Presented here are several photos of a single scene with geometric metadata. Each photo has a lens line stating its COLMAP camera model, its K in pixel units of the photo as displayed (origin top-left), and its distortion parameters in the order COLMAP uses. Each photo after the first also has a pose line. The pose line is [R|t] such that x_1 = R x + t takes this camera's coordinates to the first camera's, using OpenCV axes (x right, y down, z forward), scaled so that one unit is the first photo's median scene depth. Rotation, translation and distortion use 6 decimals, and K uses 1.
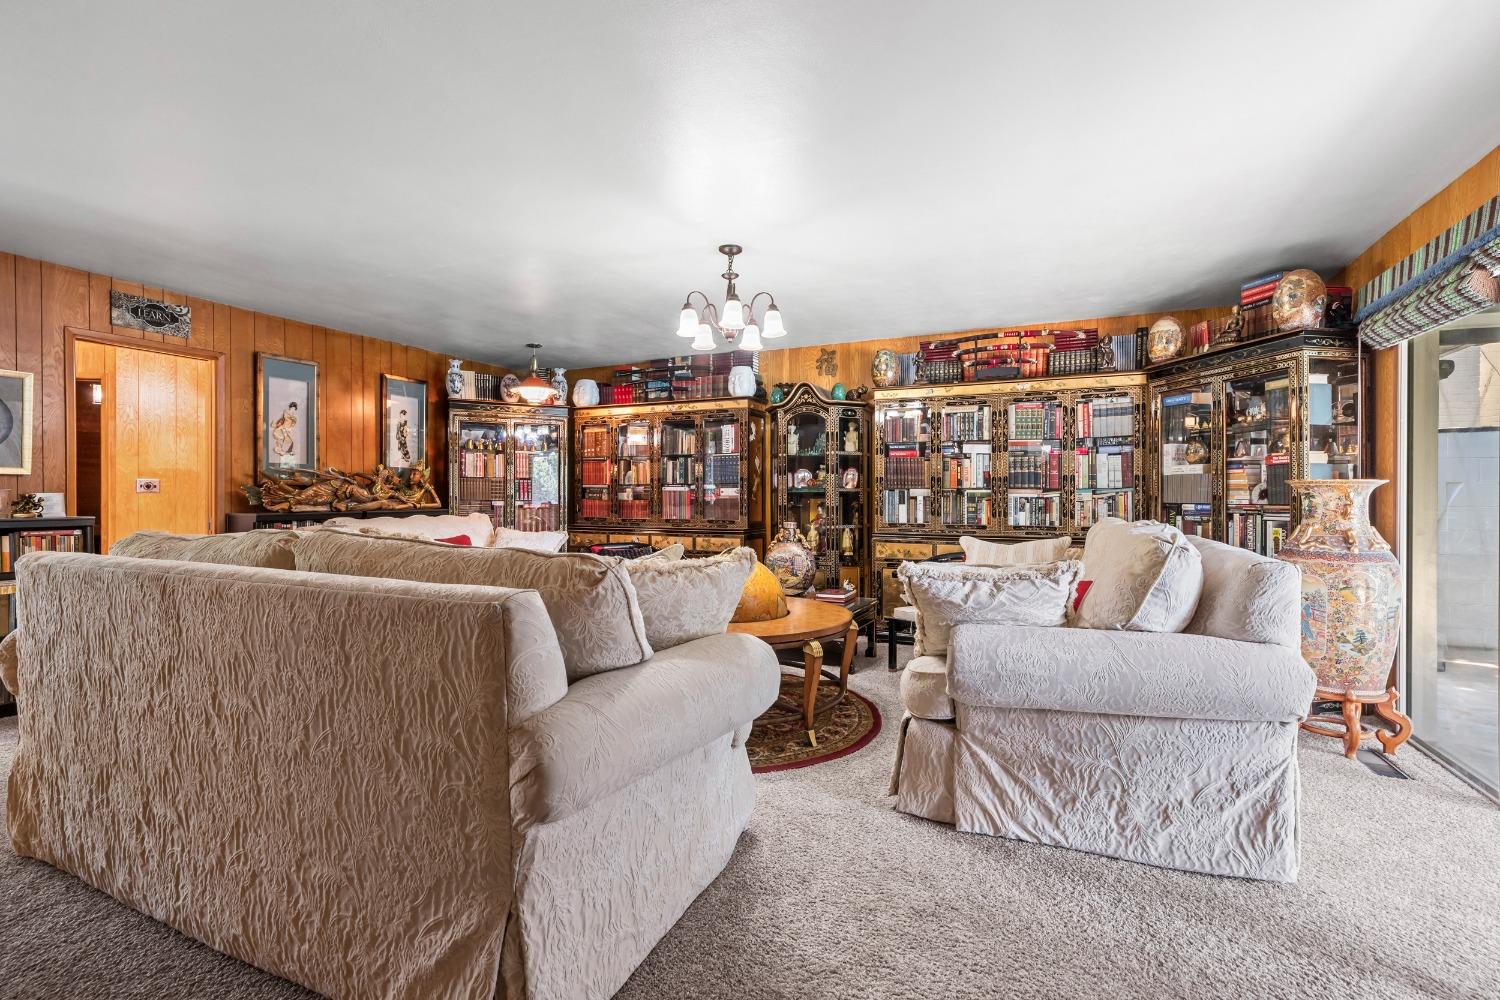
lens RADIAL K [[683.3, 0, 750.9], [0, 683.3, 498.9], [0, 0, 1]] dist [0.005650, -0.001154]
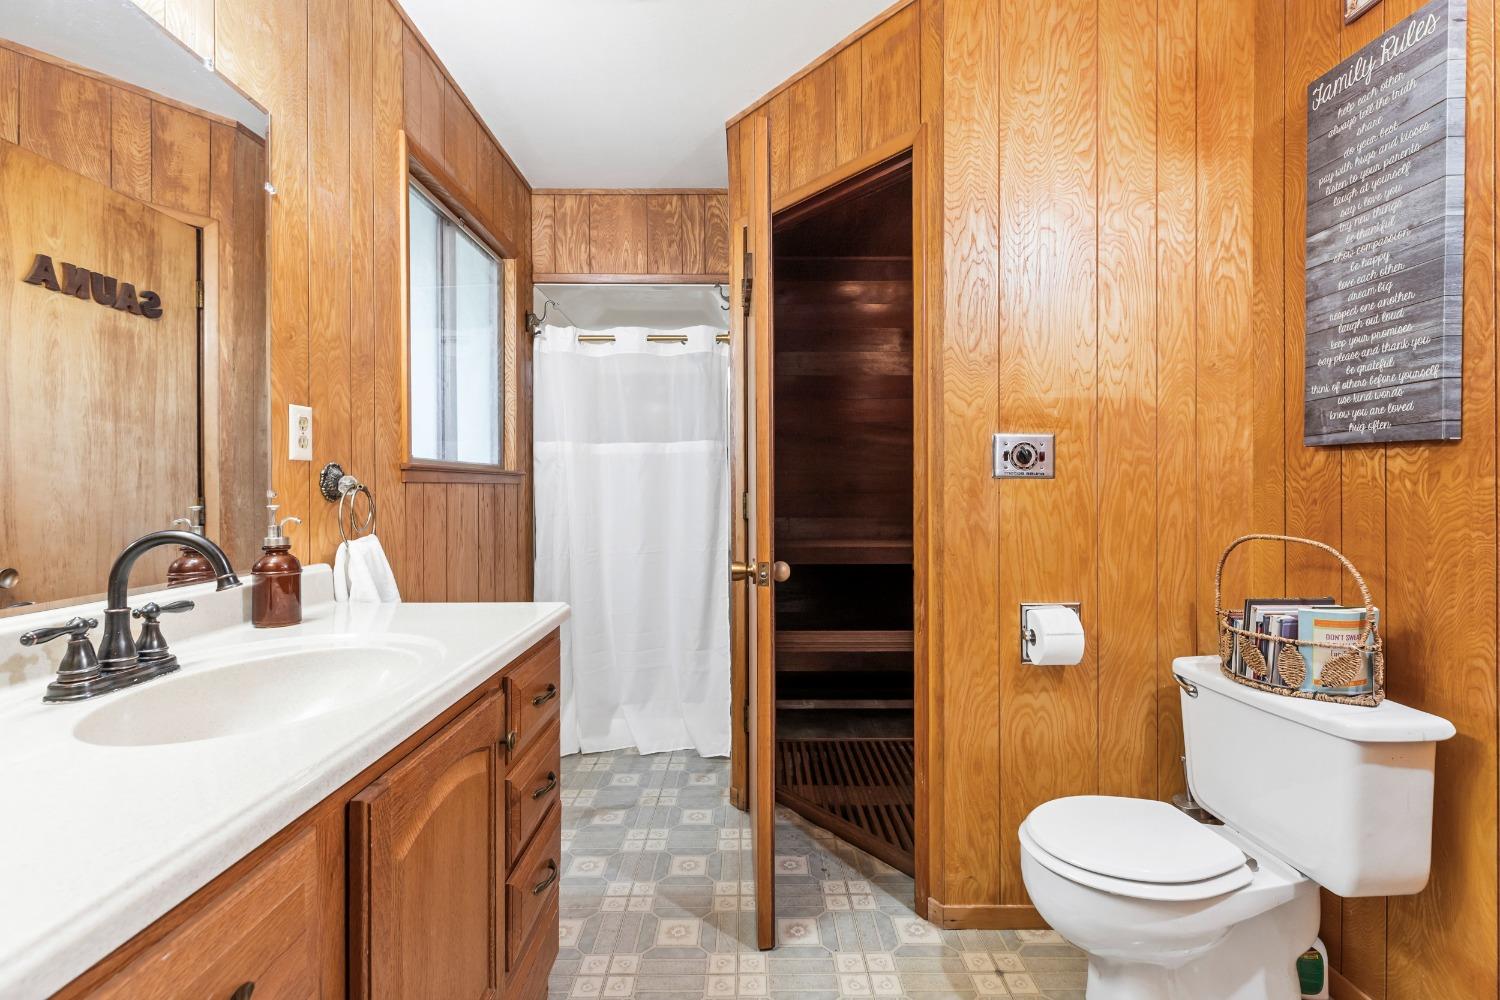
lens RADIAL K [[683.3, 0, 753.3], [0, 683.3, 493.3], [0, 0, 1]] dist [0.005650, -0.001154]
pose [[0.425802, 0.003807, -0.904808, -0.769815], [0.000052, 0.999991, 0.004232, -0.003404], [0.904816, -0.001849, 0.425798, 0.896951]]
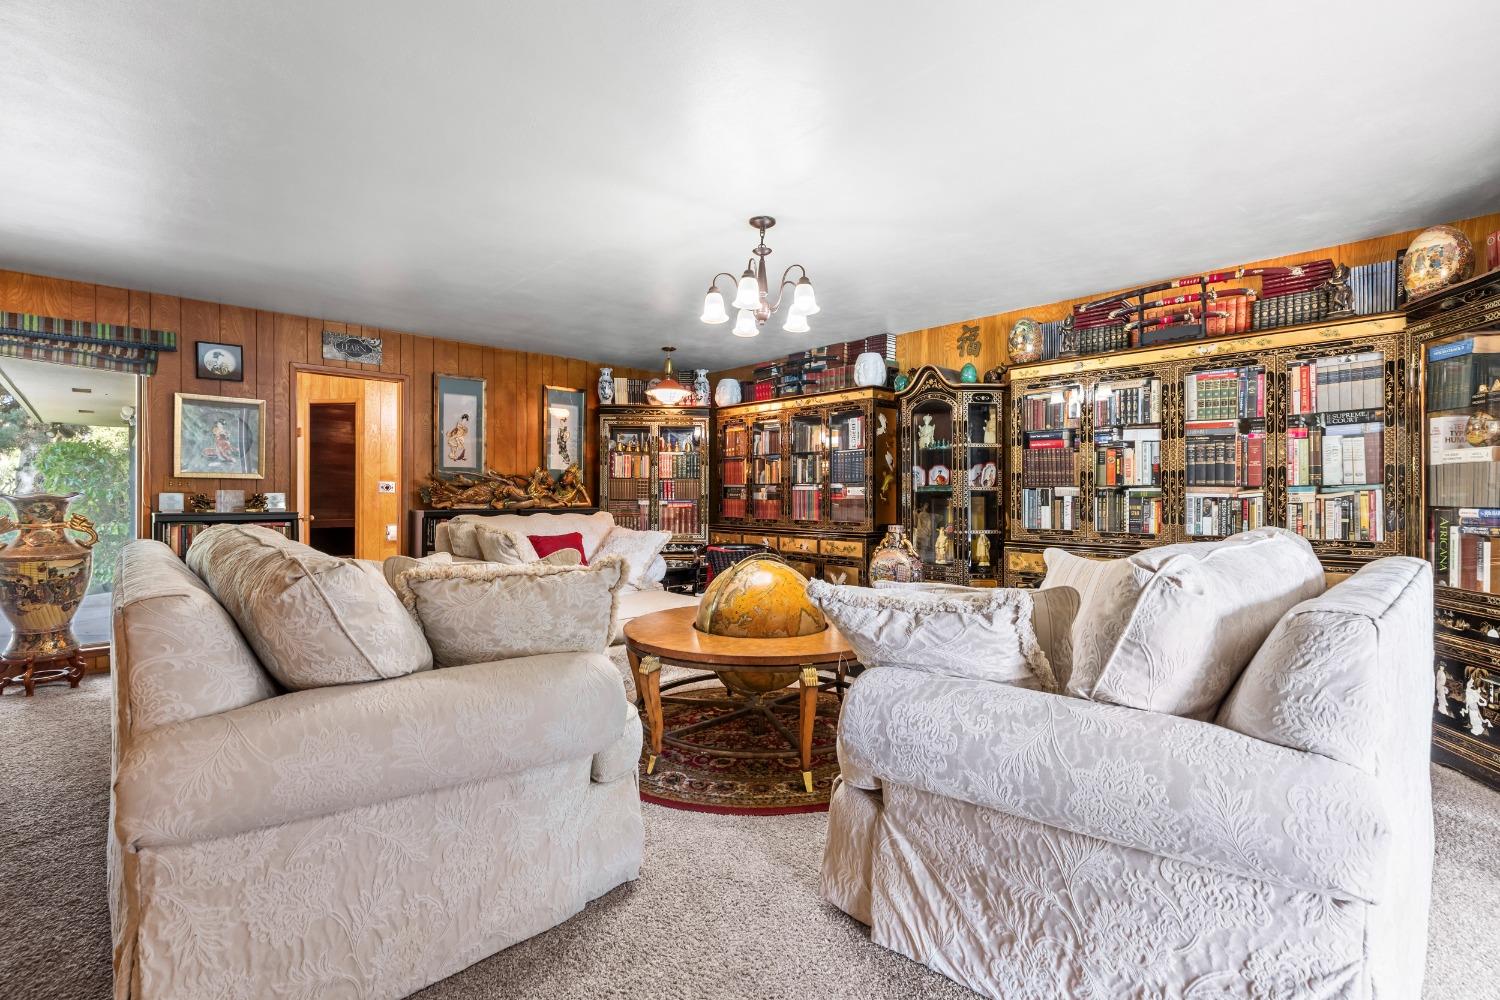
lens RADIAL K [[683.3, 0, 751.0], [0, 683.3, 495.4], [0, 0, 1]] dist [0.005650, -0.001154]
pose [[0.926123, 0.000304, -0.377222, 0.231014], [-0.002208, 0.999987, -0.004614, -0.000180], [0.377216, 0.005106, 0.926111, 0.126048]]
